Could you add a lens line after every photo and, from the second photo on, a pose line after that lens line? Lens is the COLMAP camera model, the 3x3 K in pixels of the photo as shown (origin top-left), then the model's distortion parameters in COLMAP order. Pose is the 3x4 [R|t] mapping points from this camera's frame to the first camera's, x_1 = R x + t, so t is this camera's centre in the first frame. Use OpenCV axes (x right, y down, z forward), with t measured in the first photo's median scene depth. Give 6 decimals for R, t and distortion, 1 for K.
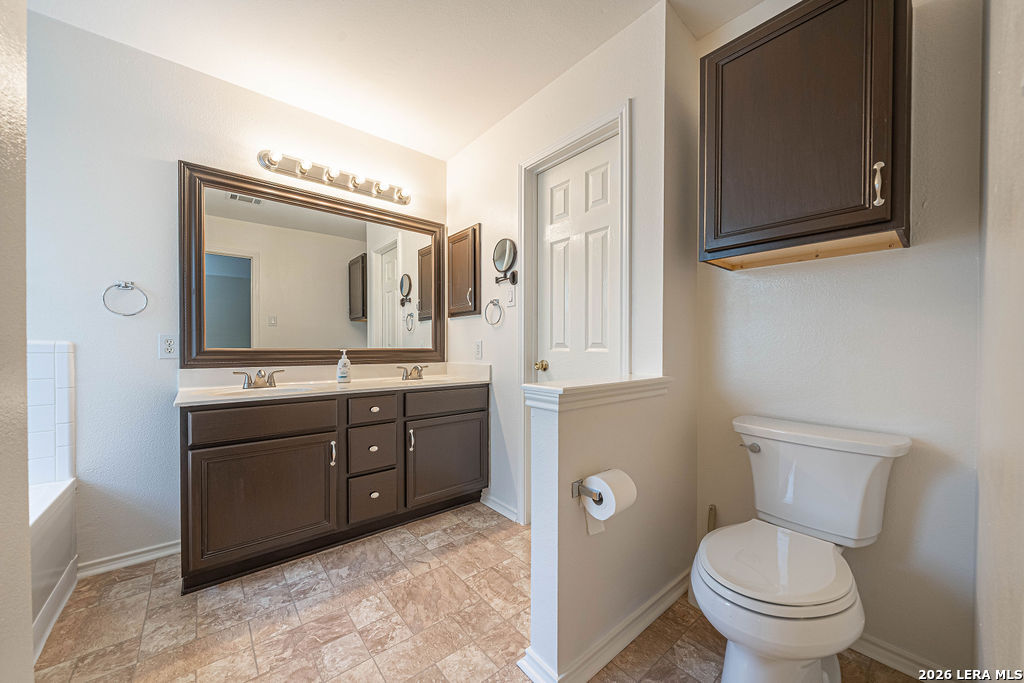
lens RADIAL K [[376.0, 0, 511.3], [0, 376.0, 347.9], [0, 0, 1]] dist [-0.001453, -0.000095]
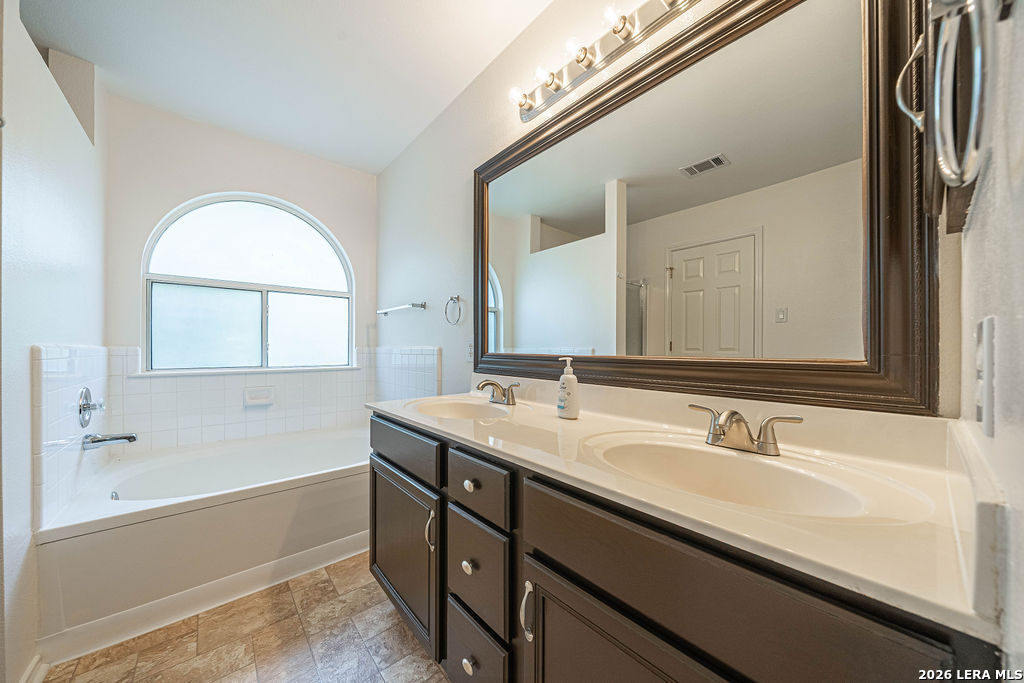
lens RADIAL K [[355.5, 0, 503.2], [0, 355.5, 349.0], [0, 0, 1]] dist [-0.005069, -0.000160]
pose [[-0.009215, -0.002256, -0.999955, 0.075213], [-0.007484, 0.999970, -0.002187, -0.005453], [0.999930, 0.007463, -0.009231, 0.959773]]
